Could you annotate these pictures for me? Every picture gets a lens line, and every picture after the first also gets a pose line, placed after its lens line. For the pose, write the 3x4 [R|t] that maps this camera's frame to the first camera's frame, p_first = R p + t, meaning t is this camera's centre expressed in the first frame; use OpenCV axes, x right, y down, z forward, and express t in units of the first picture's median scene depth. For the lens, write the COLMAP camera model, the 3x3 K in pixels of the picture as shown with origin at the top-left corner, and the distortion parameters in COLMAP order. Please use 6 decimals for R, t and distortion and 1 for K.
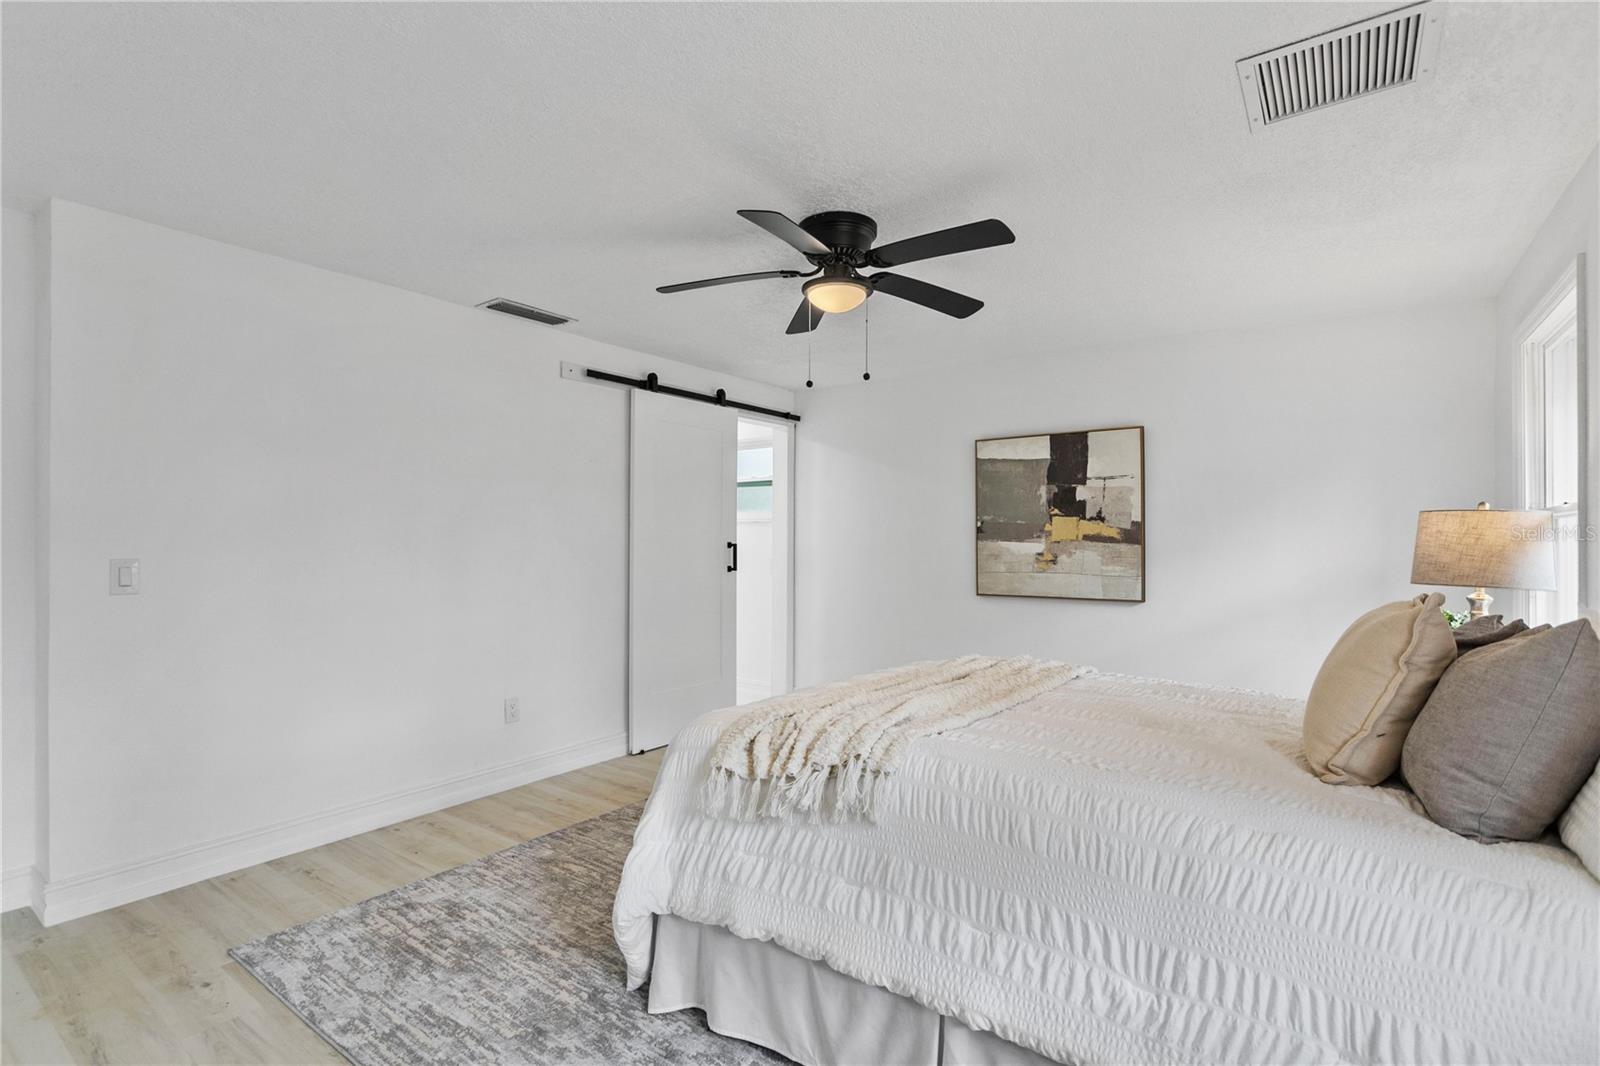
lens RADIAL K [[757.2, 0, 791.1], [0, 757.2, 535.0], [0, 0, 1]] dist [-0.049831, 0.024344]
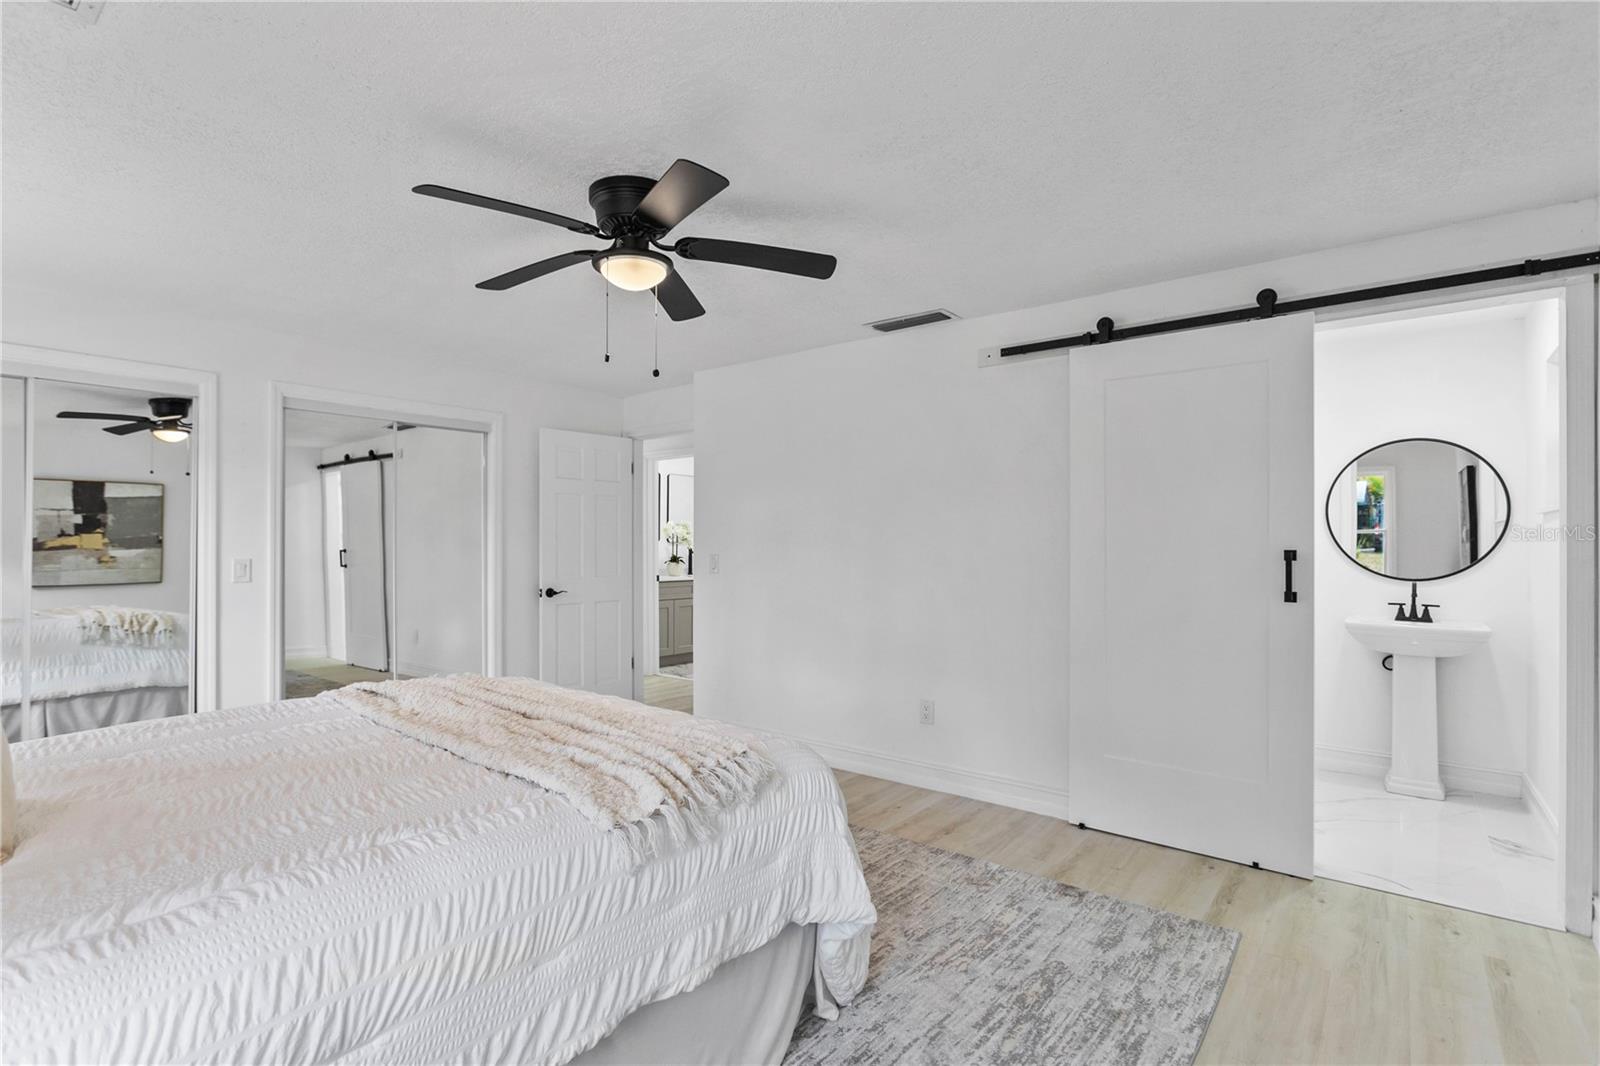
lens RADIAL K [[757.2, 0, 791.1], [0, 757.2, 535.0], [0, 0, 1]] dist [-0.049831, 0.024344]
pose [[-0.044330, -0.002392, -0.999014, 0.560217], [0.008003, 0.999964, -0.002749, -0.004476], [0.998985, -0.008117, -0.044309, 0.735159]]
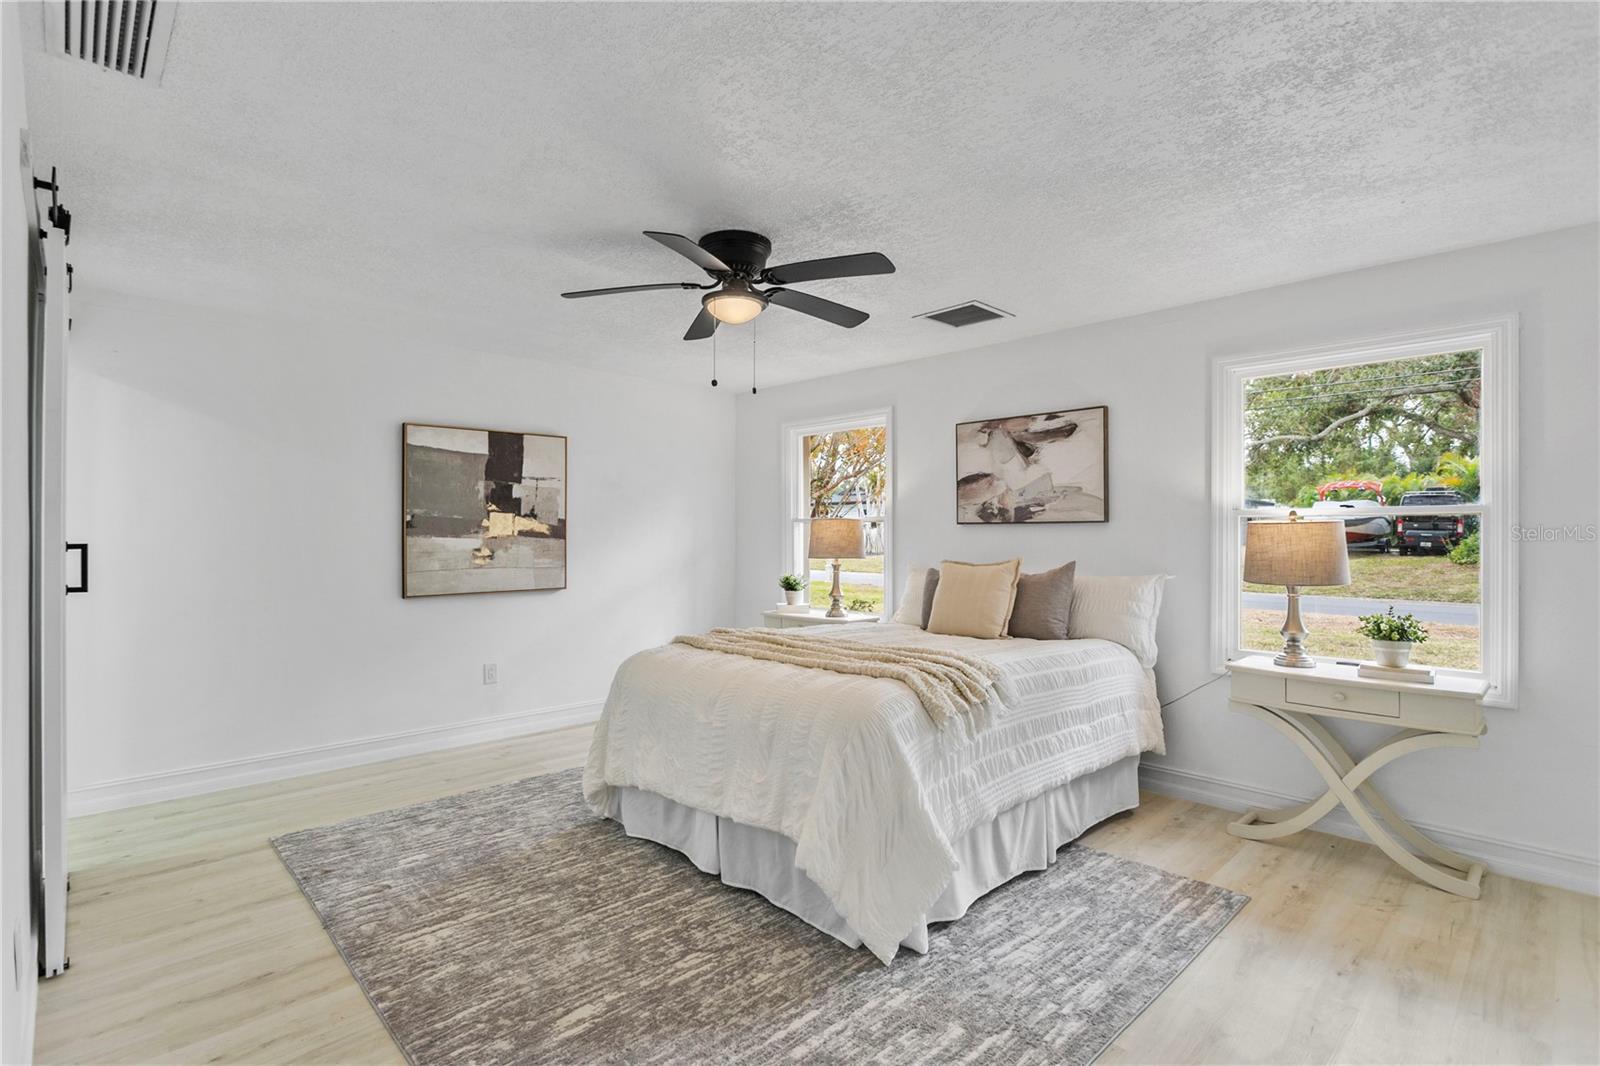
lens RADIAL K [[757.2, 0, 791.1], [0, 757.2, 535.0], [0, 0, 1]] dist [-0.049831, 0.024344]
pose [[0.167516, -0.000565, 0.985869, -0.591596], [-0.003362, 0.999994, 0.001144, 0.003532], [-0.985864, -0.003506, 0.167513, 0.444488]]
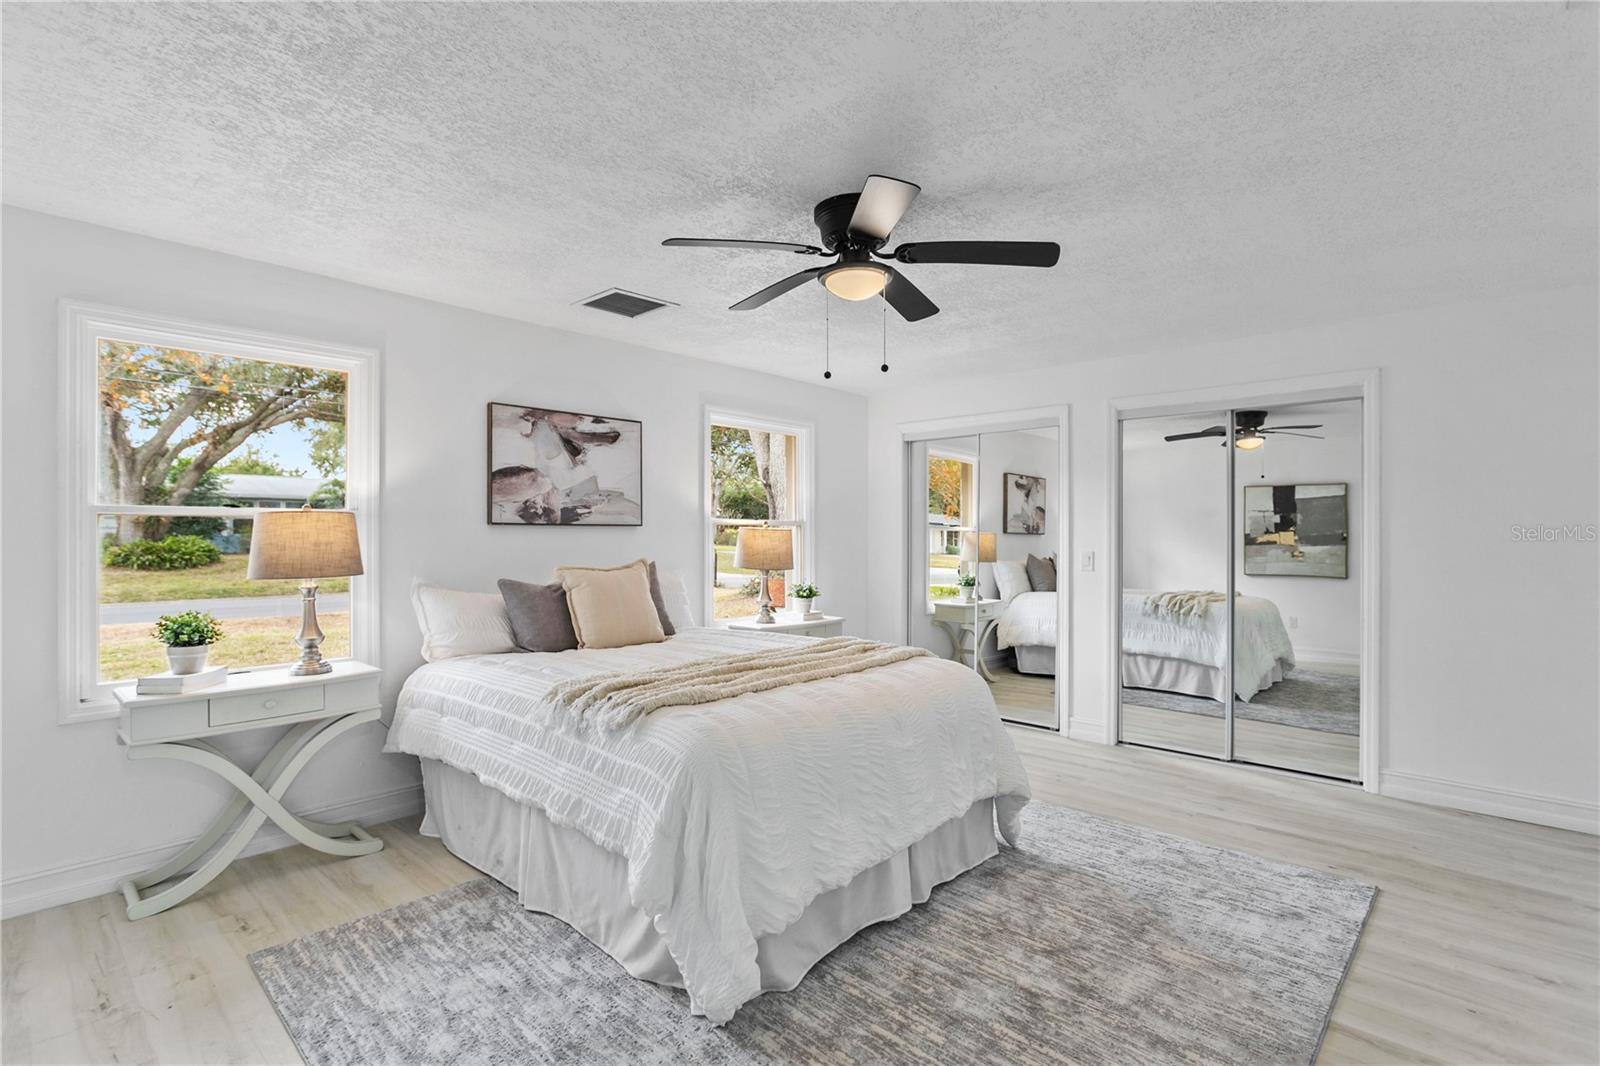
lens RADIAL K [[758.5, 0, 784.5], [0, 758.5, 536.9], [0, 0, 1]] dist [-0.014003, 0.001195]
pose [[-0.991677, -0.002767, 0.128720, 0.014963], [-0.002707, 0.999996, 0.000641, 0.001593], [-0.128721, 0.000287, -0.991681, 1.177737]]
